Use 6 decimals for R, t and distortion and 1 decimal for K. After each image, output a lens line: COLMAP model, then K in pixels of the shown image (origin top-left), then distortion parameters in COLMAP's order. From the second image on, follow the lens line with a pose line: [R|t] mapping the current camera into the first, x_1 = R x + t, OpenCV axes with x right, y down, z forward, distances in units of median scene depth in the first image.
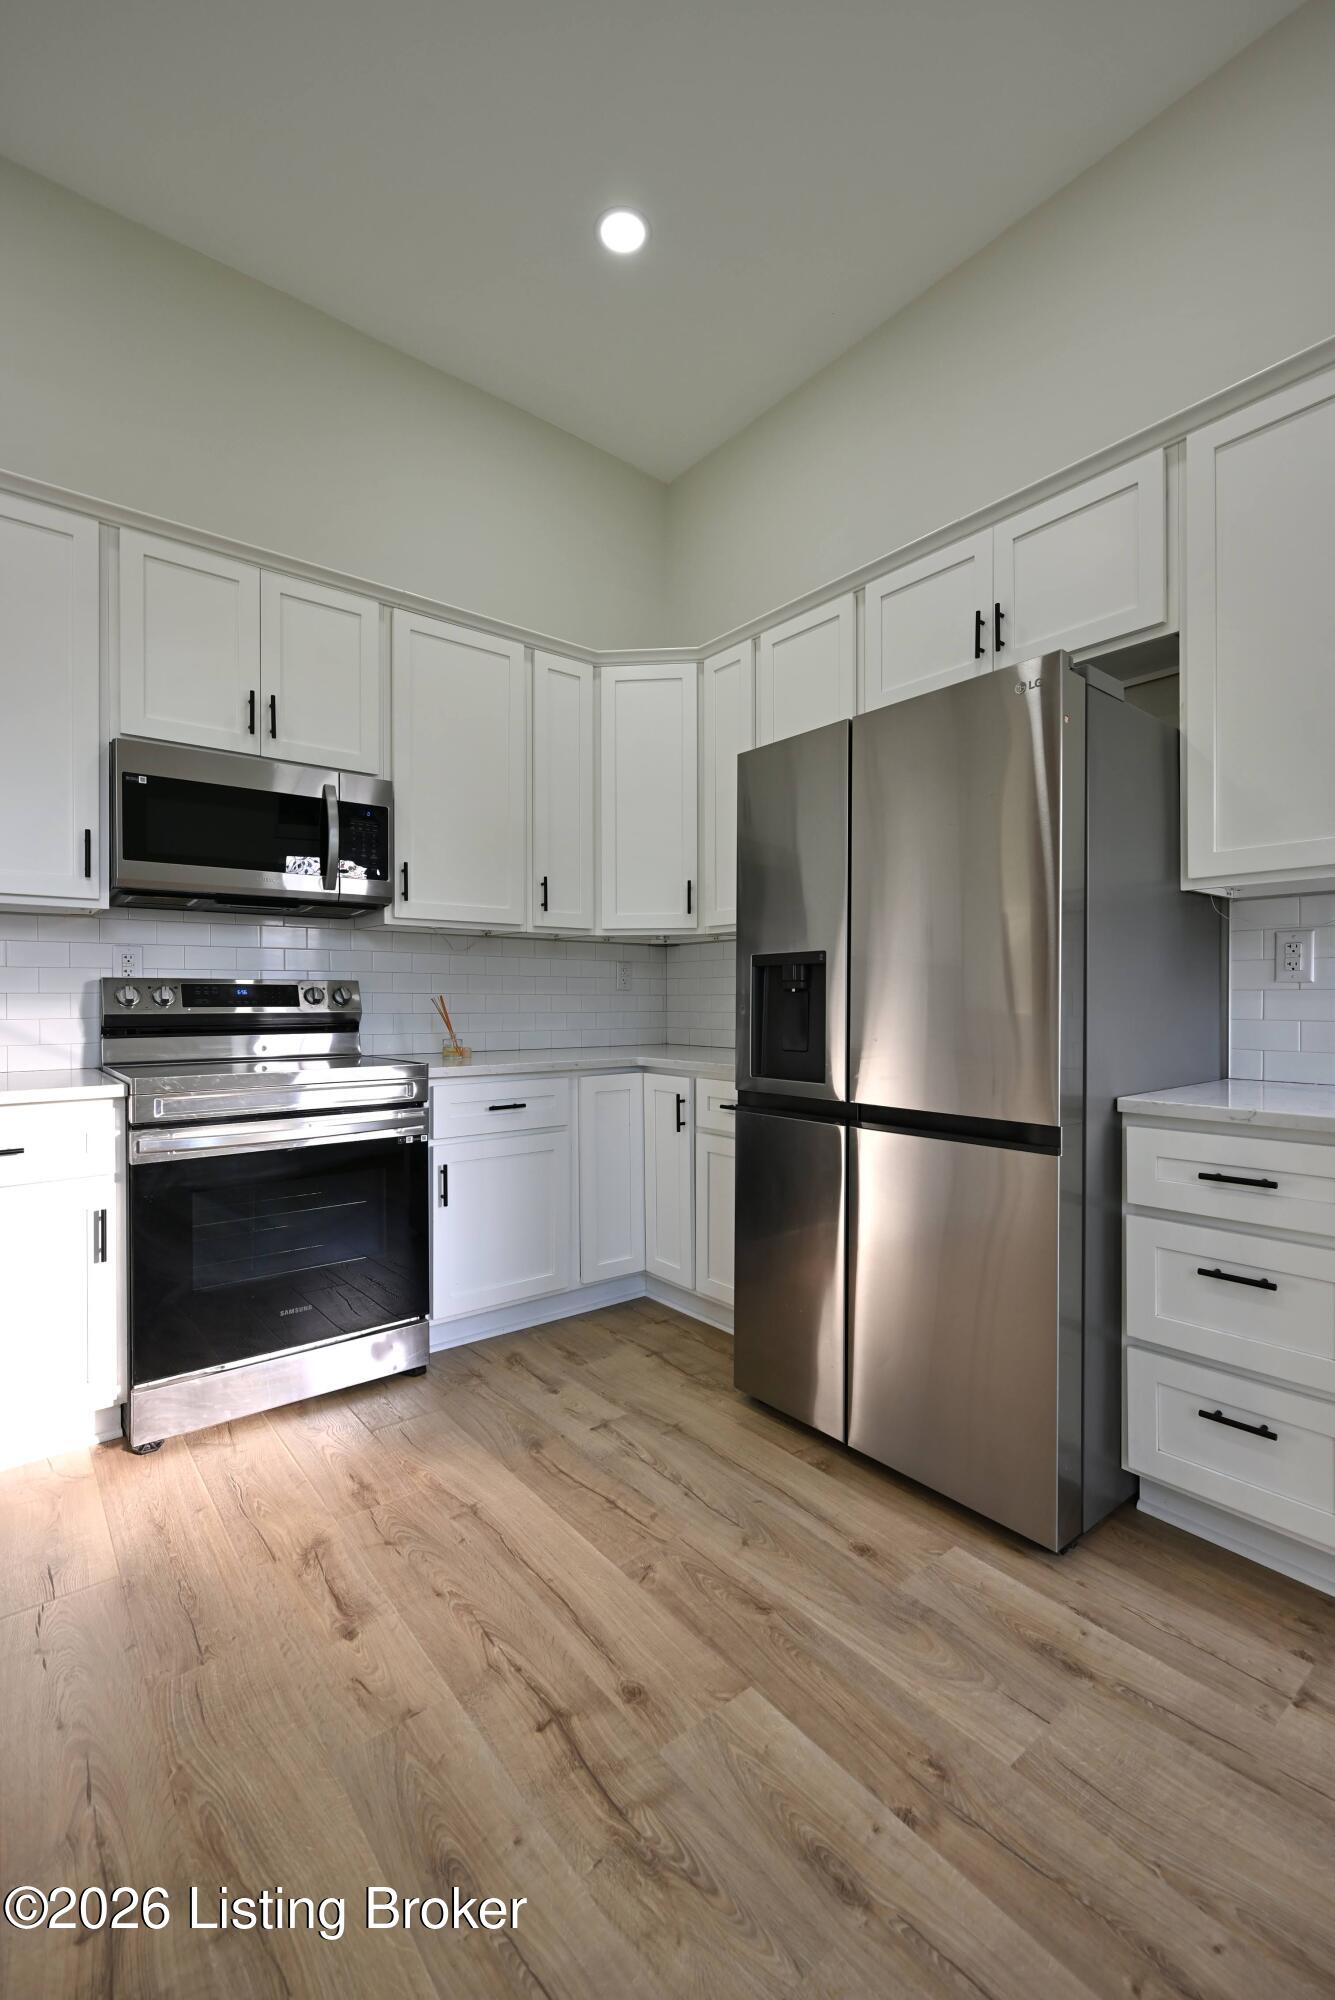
lens RADIAL K [[855.6, 0, 672.5], [0, 855.6, 1003.5], [0, 0, 1]] dist [-0.000715, 0.000320]
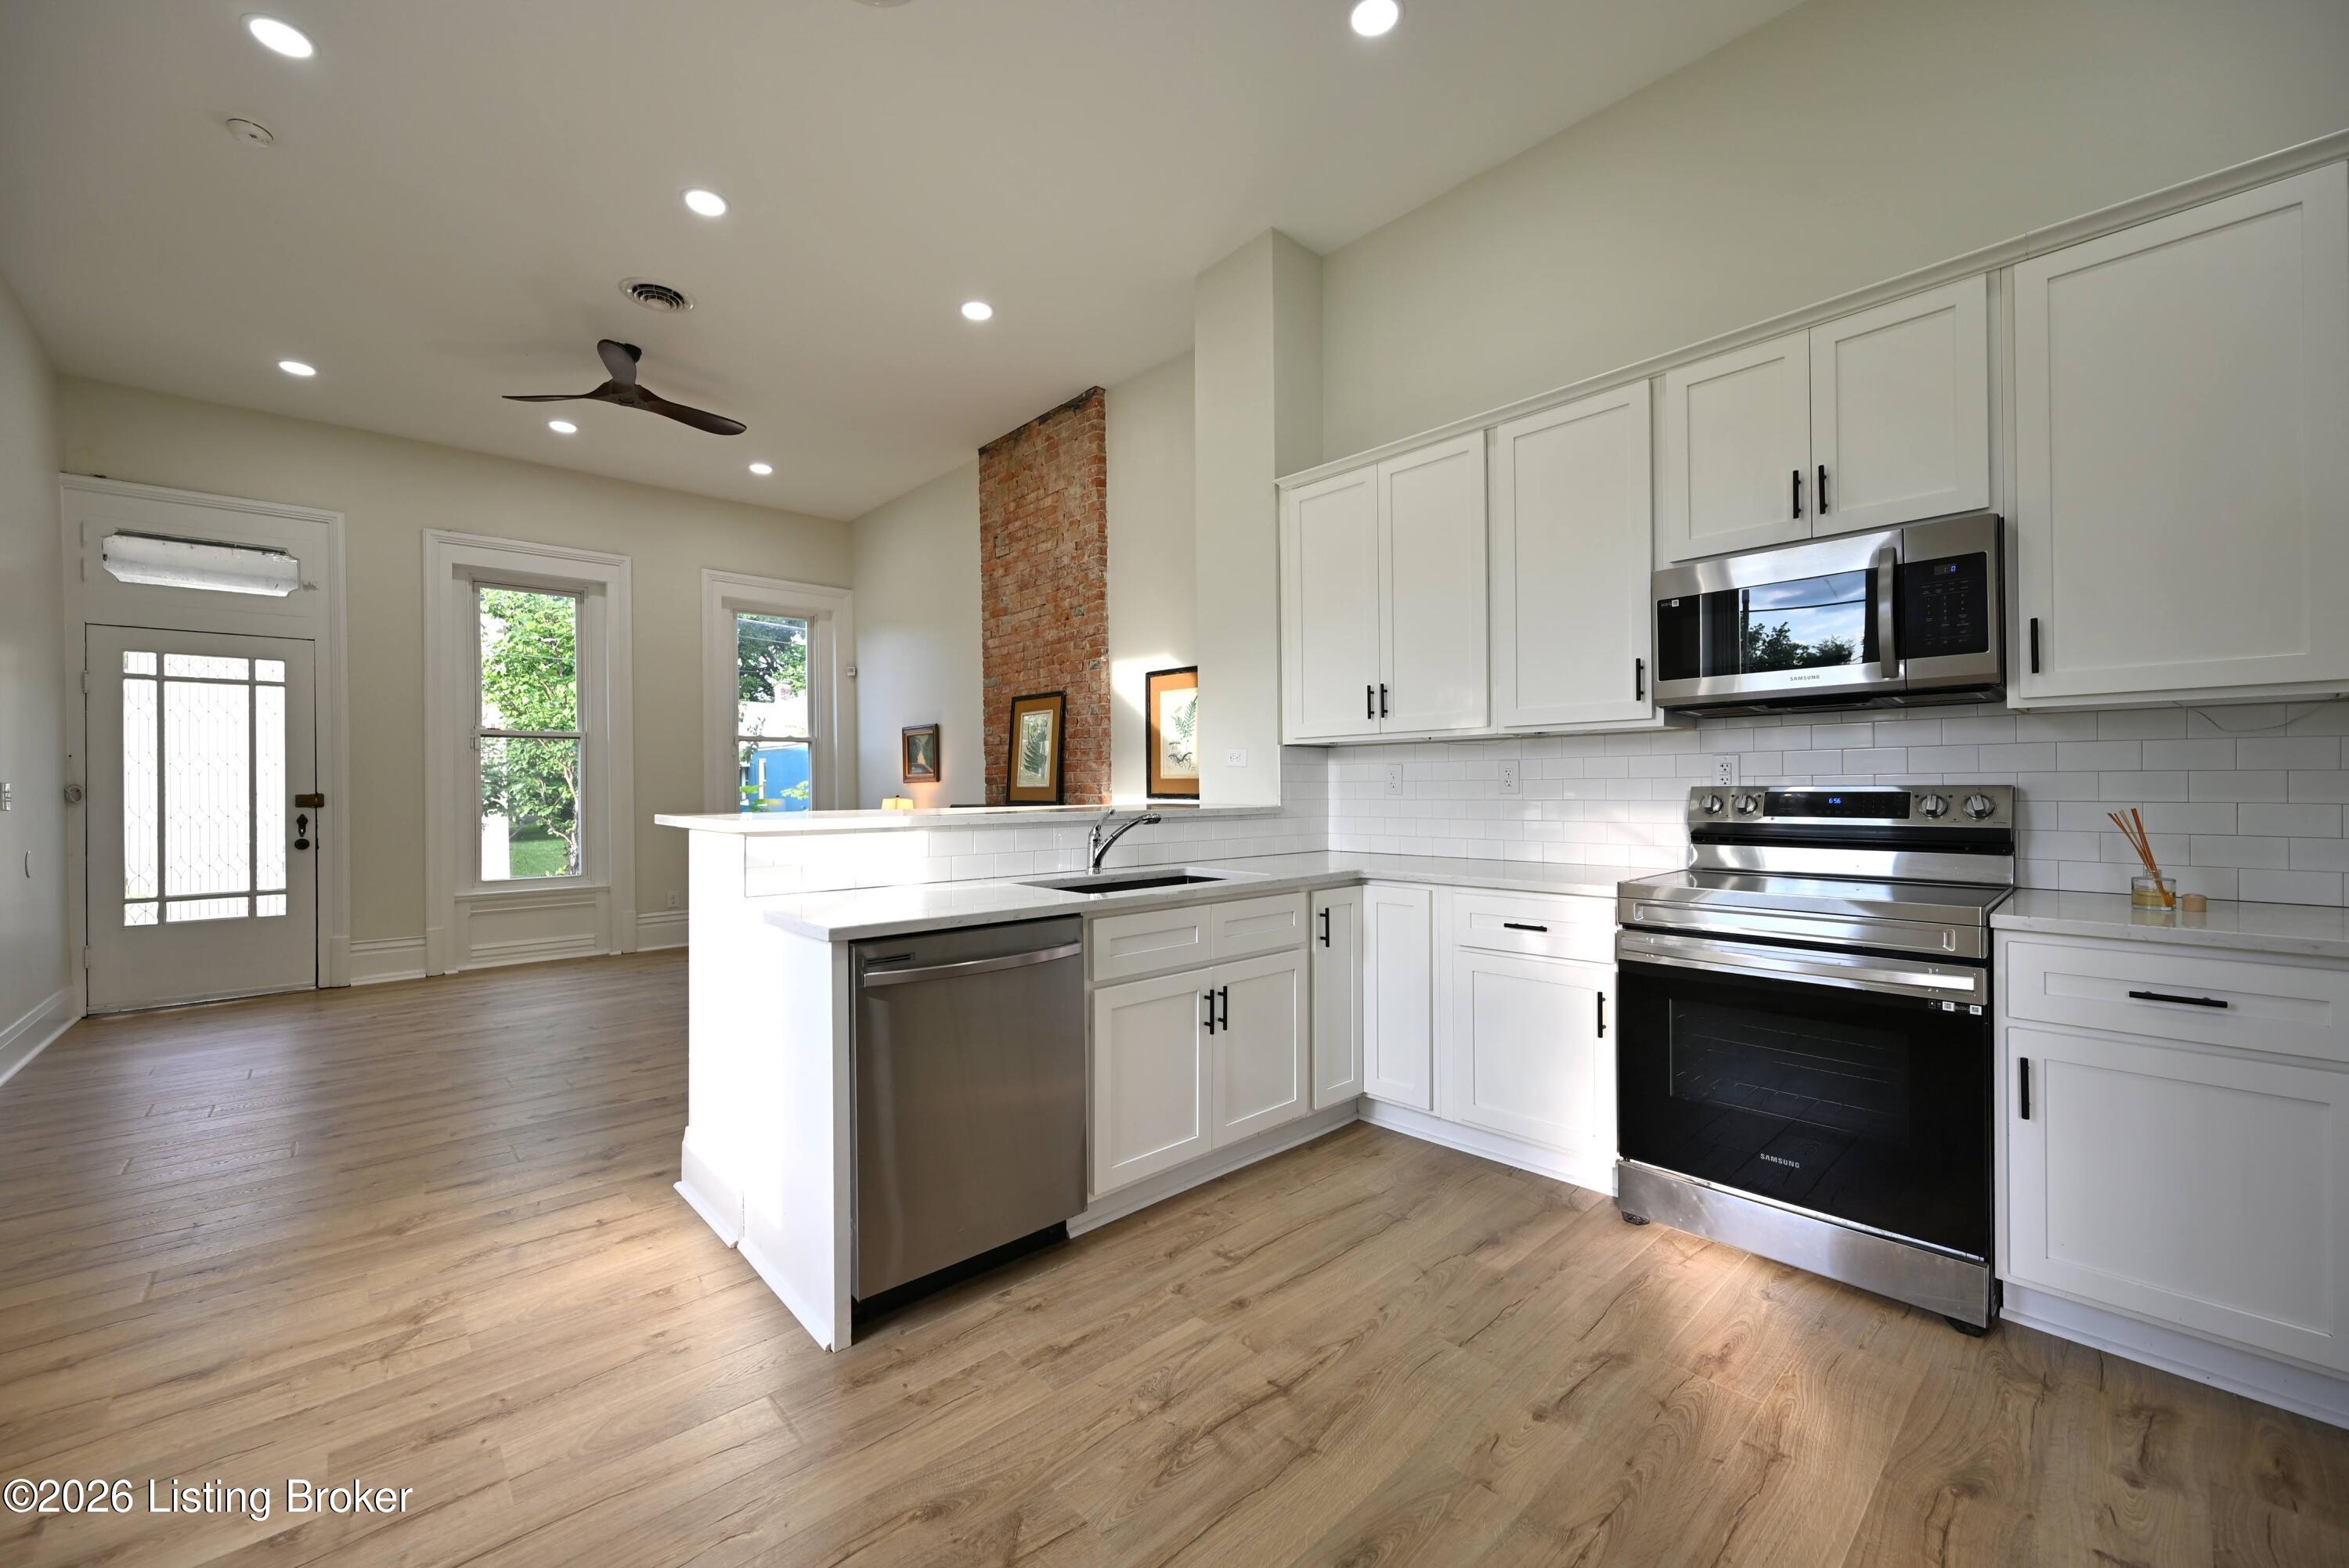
lens RADIAL K [[922.1, 0, 1170.0], [0, 922.1, 785.1], [0, 0, 1]] dist [0.000246, 0.000109]
pose [[0.062467, -0.000823, -0.998047, 0.533771], [0.002315, 0.999997, -0.000680, -0.039853], [0.998044, -0.002268, 0.062469, 0.331581]]
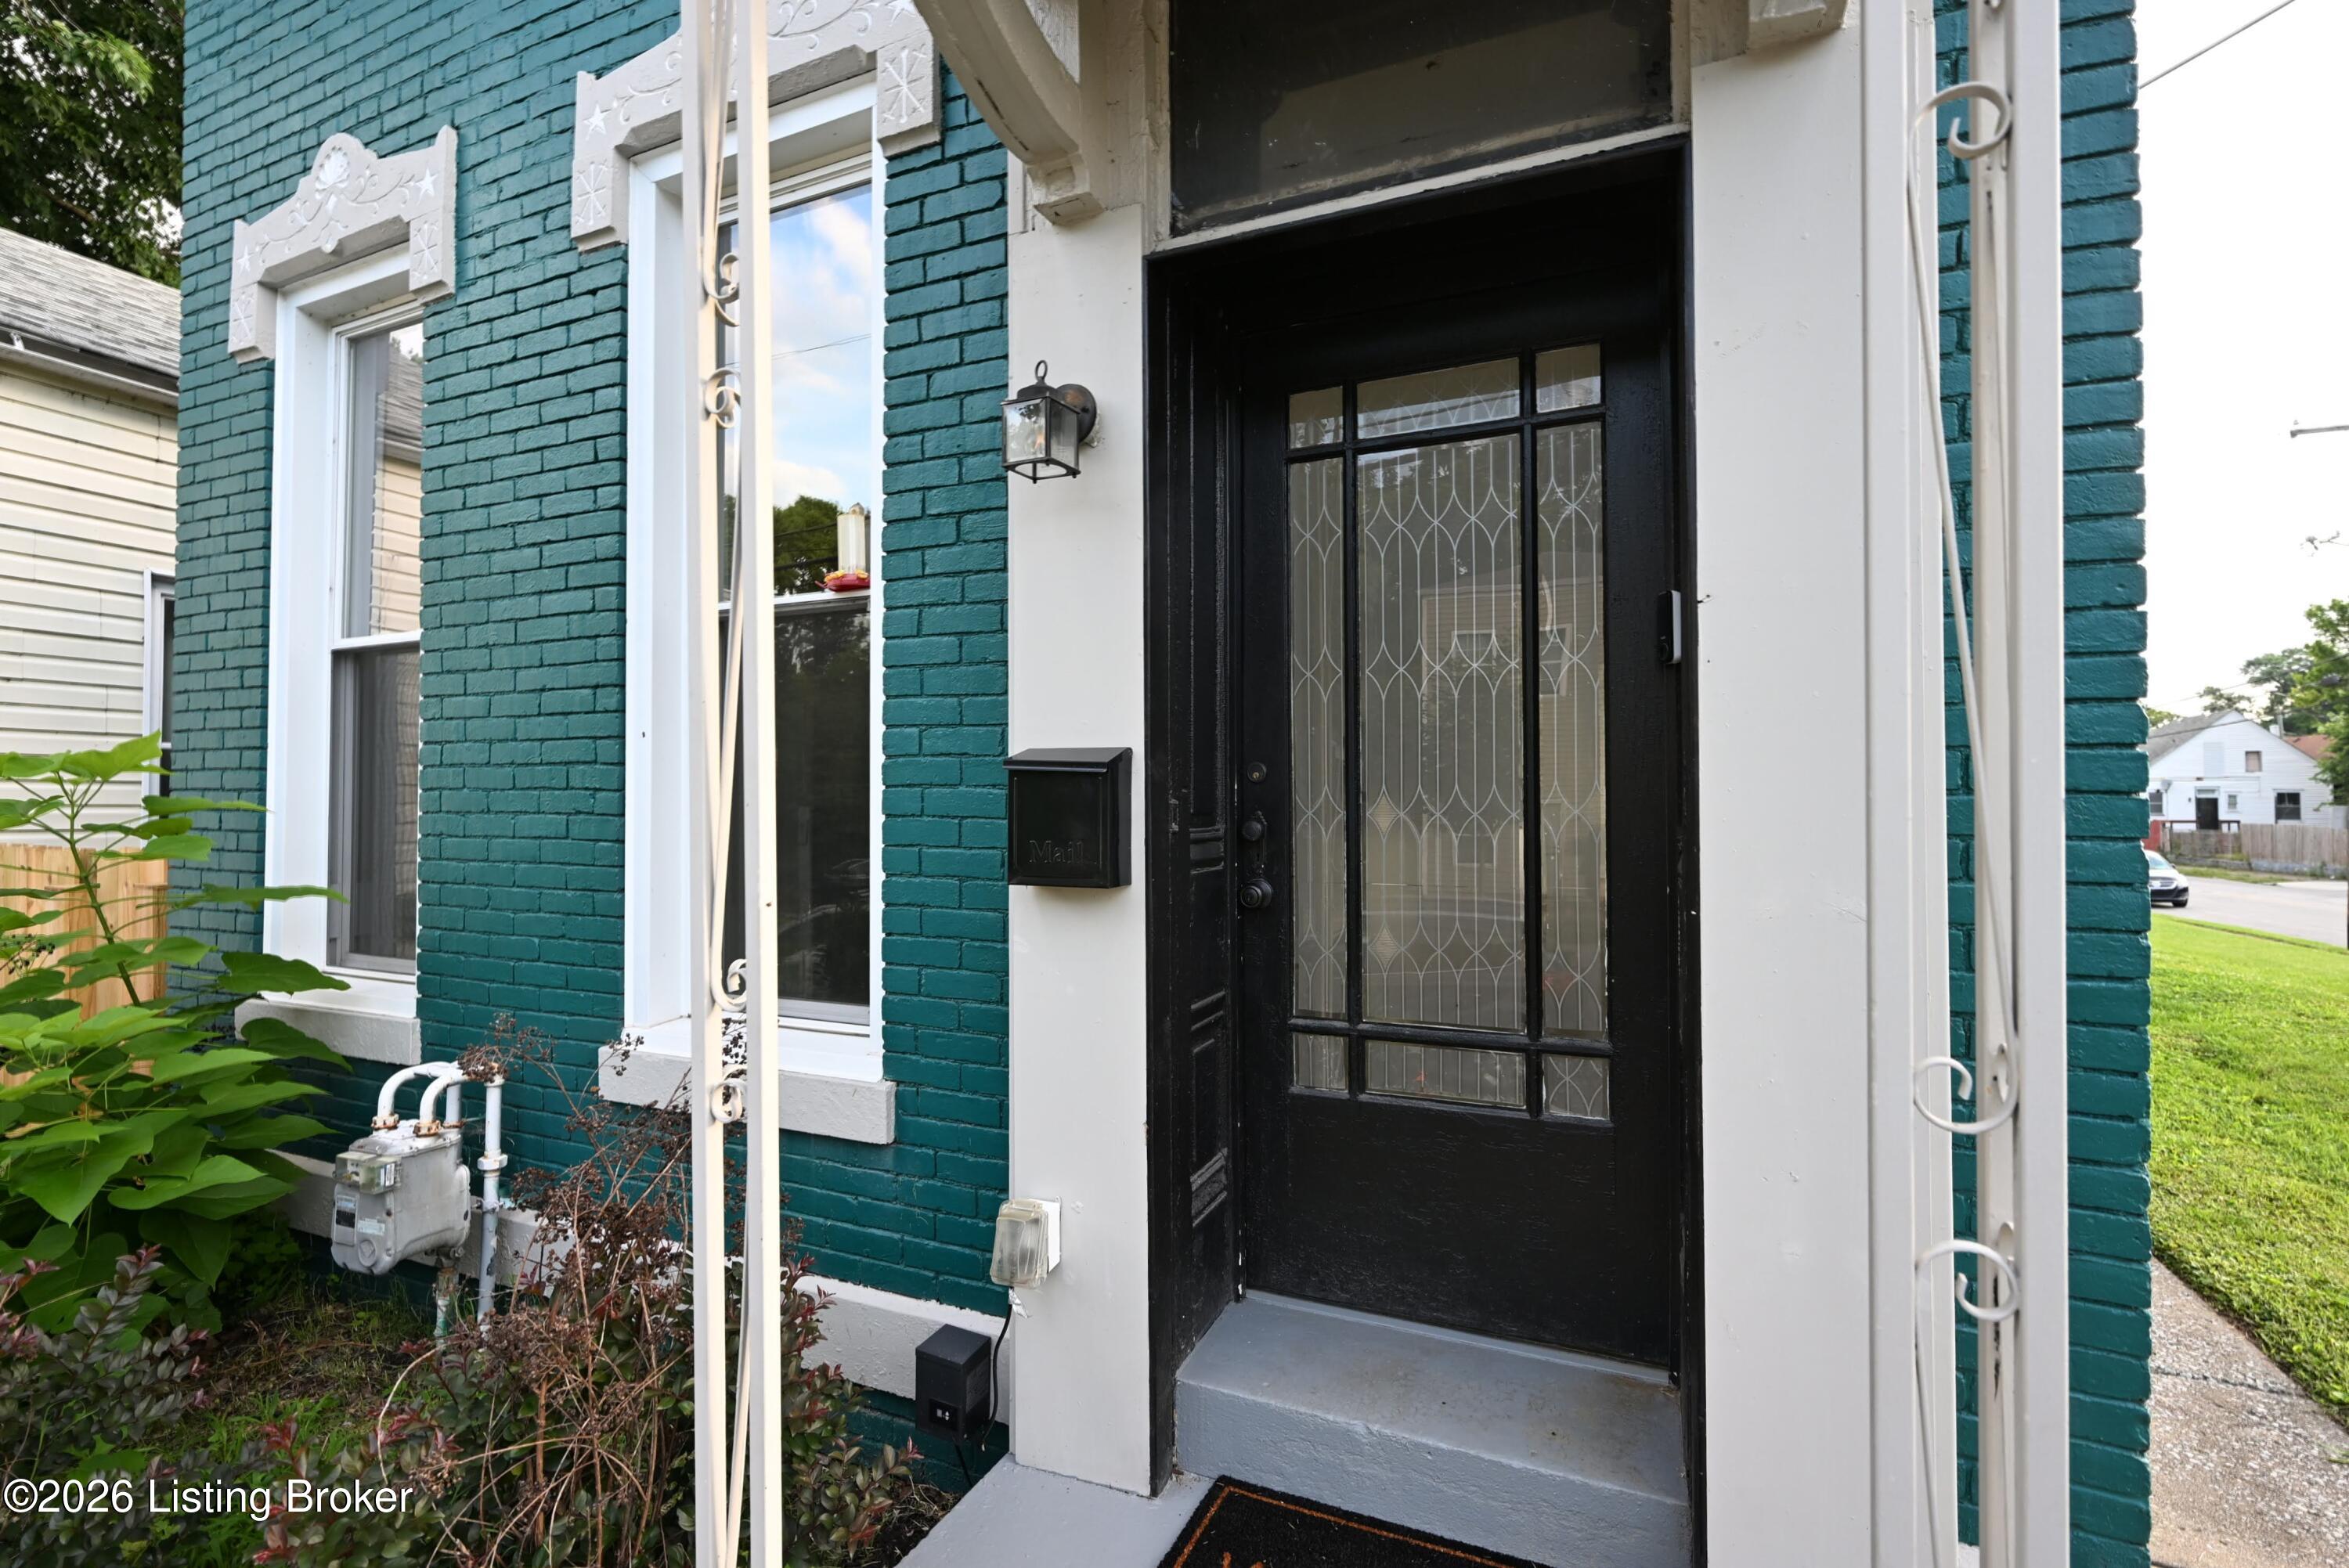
lens RADIAL K [[1055.7, 0, 1165.8], [0, 1055.7, 804.7], [0, 0, 1]] dist [-0.002263, -0.000835]
pose [[-0.891744, -0.000332, -0.452540, -1.469716], [-0.000113, 1.000000, -0.000511, 0.025999], [0.452540, -0.000405, -0.891744, -1.357033]]
